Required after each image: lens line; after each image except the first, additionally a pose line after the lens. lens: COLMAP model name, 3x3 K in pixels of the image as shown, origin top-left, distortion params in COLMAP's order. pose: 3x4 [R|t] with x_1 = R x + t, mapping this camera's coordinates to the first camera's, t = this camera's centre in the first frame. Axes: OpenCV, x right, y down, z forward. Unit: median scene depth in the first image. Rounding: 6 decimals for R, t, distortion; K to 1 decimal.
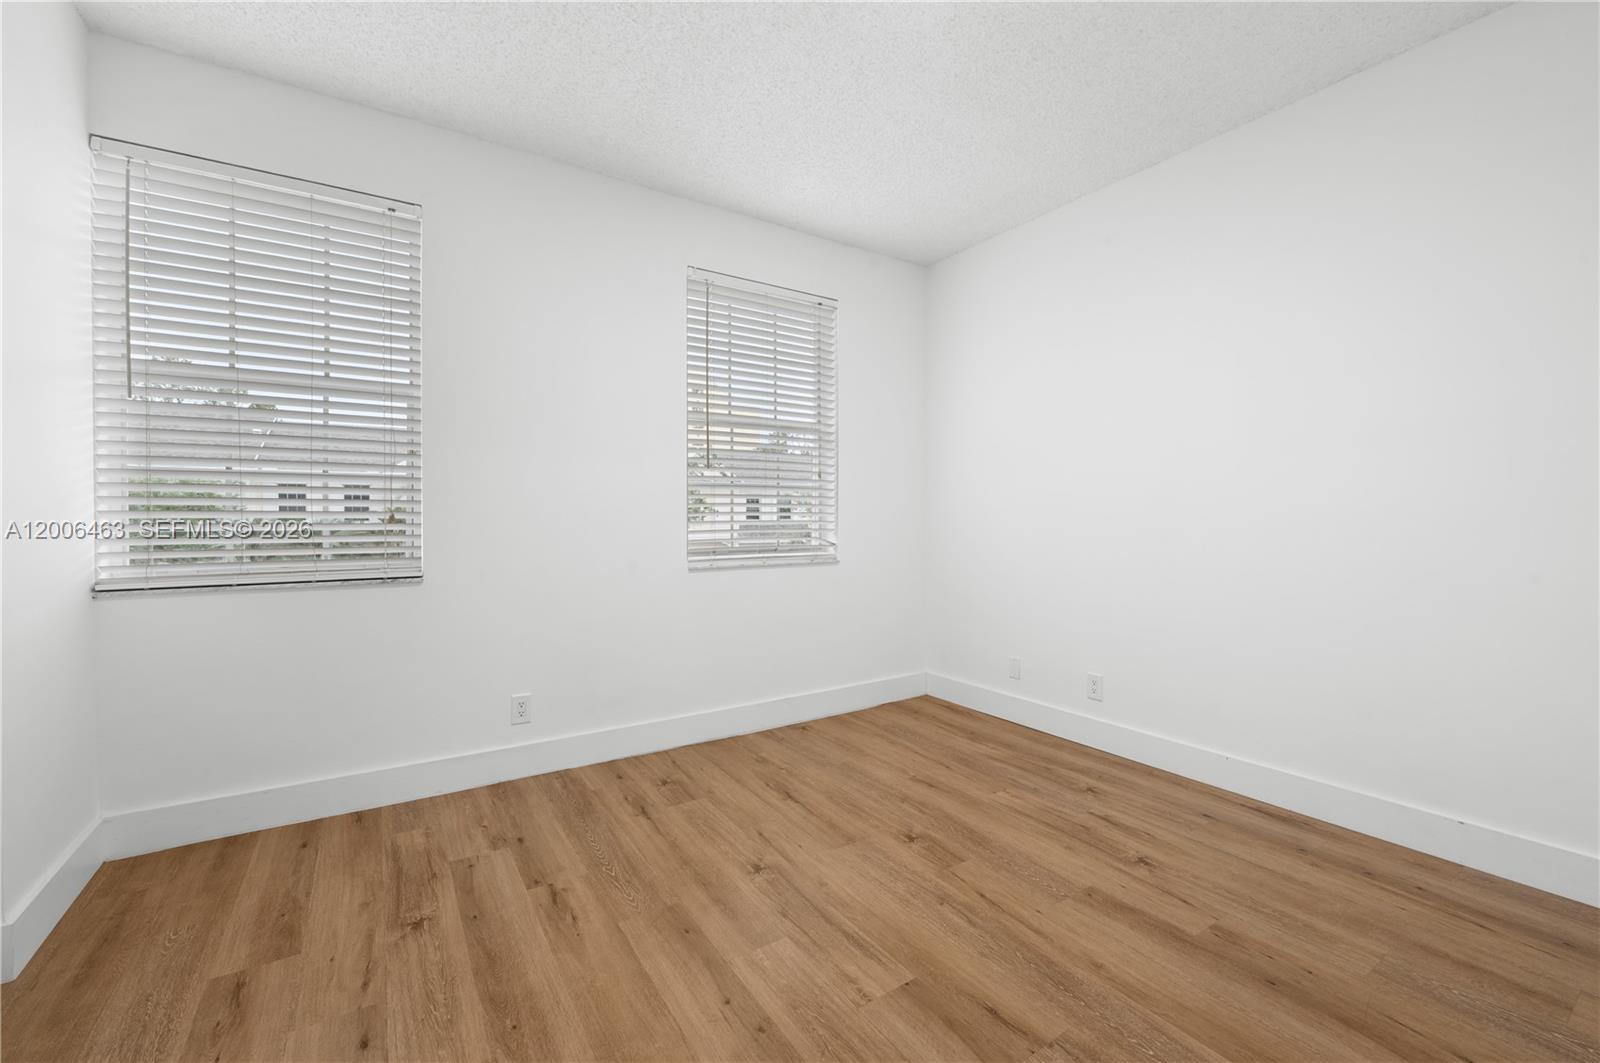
lens RADIAL K [[656.0, 0, 802.4], [0, 656.0, 519.0], [0, 0, 1]] dist [-0.007752, 0.000126]
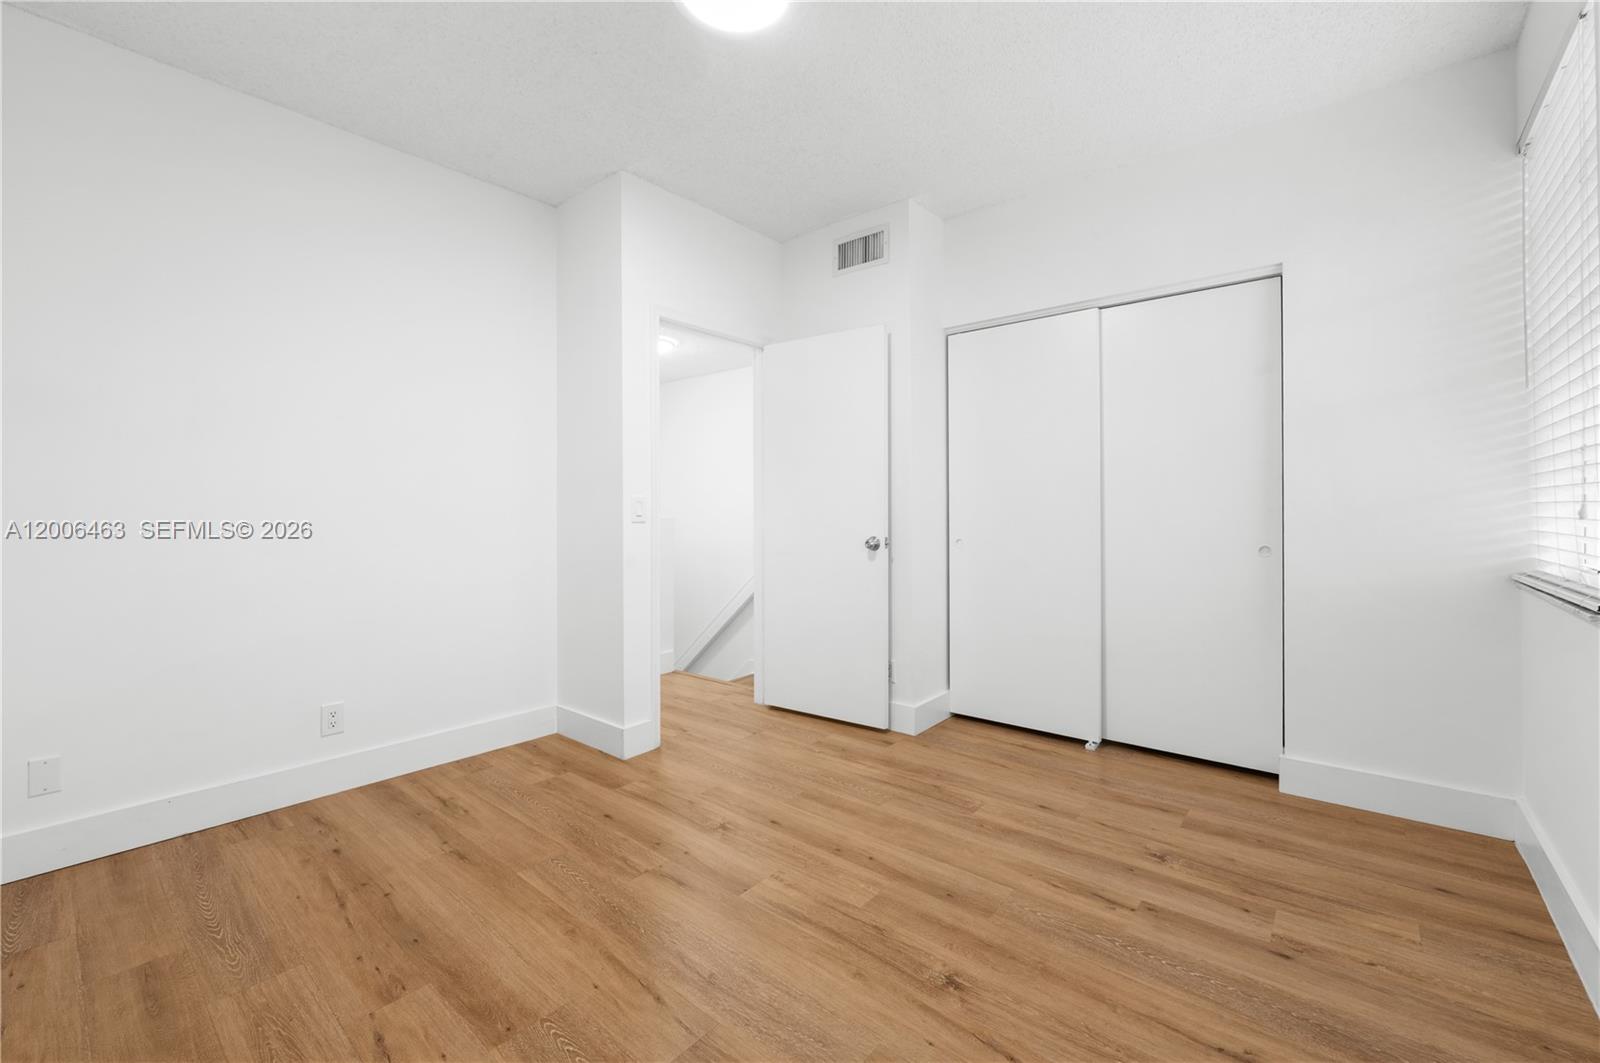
lens RADIAL K [[656.0, 0, 801.8], [0, 656.0, 521.7], [0, 0, 1]] dist [-0.007752, 0.000126]
pose [[-0.957765, 0.009266, -0.287402, 0.275237], [0.003076, 0.999754, 0.021982, -0.007359], [0.287535, 0.020169, -0.957558, 1.488473]]
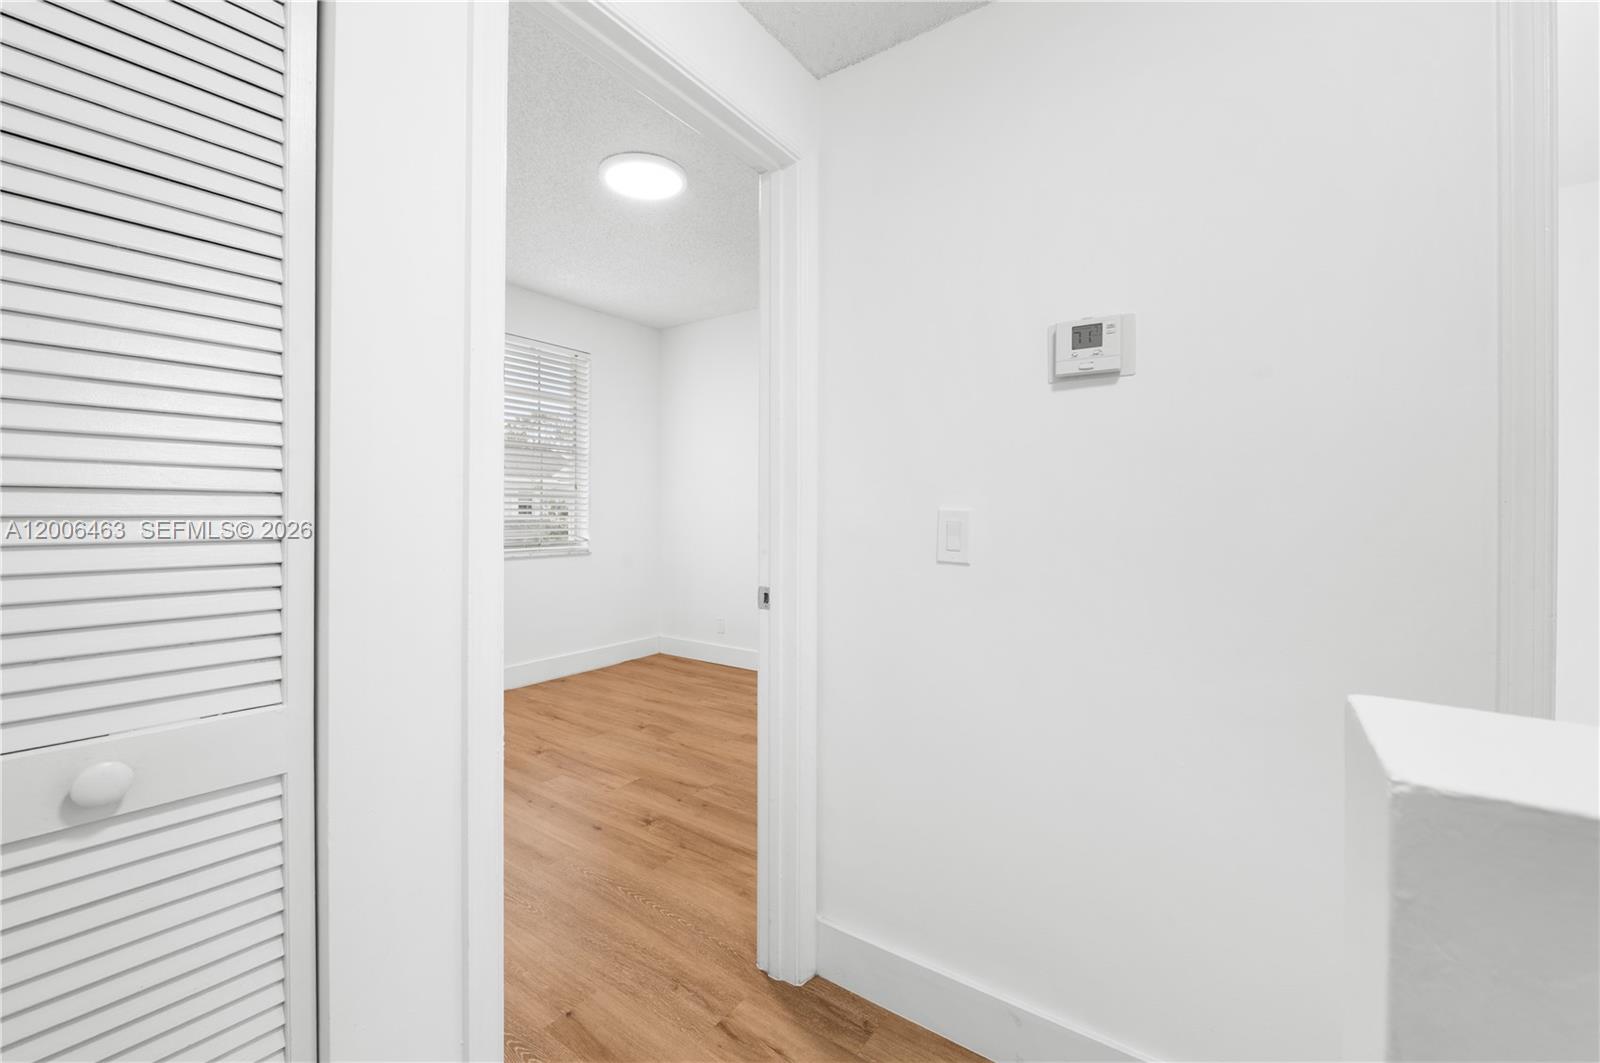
lens RADIAL K [[656.0, 0, 804.9], [0, 656.0, 519.9], [0, 0, 1]] dist [-0.007752, 0.000126]
pose [[0.928109, 0.001227, 0.372307, -0.055424], [-0.004778, 0.999951, 0.008614, -0.023481], [-0.372279, -0.009774, 0.928069, -0.586118]]
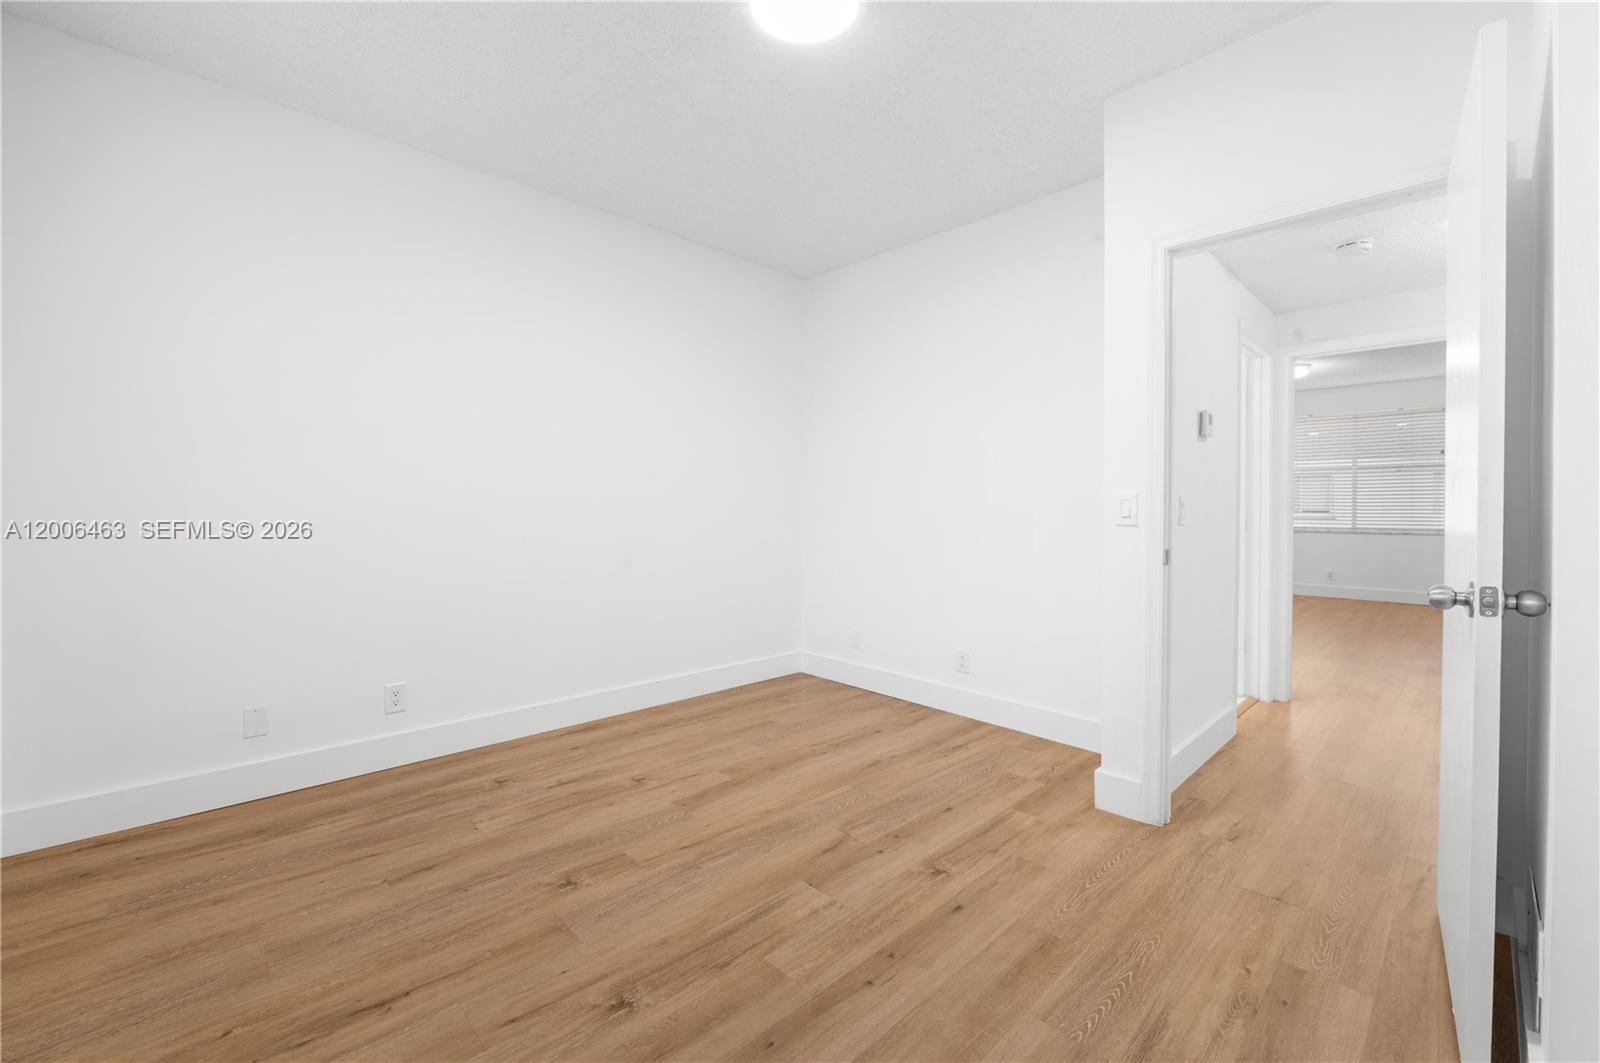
lens RADIAL K [[656.0, 0, 799.3], [0, 656.0, 519.6], [0, 0, 1]] dist [-0.007752, 0.000126]
pose [[-0.182679, -0.018075, 0.983007, -0.712604], [-0.000778, 0.999833, 0.018240, -0.005746], [-0.983172, 0.002567, -0.182662, 0.844178]]
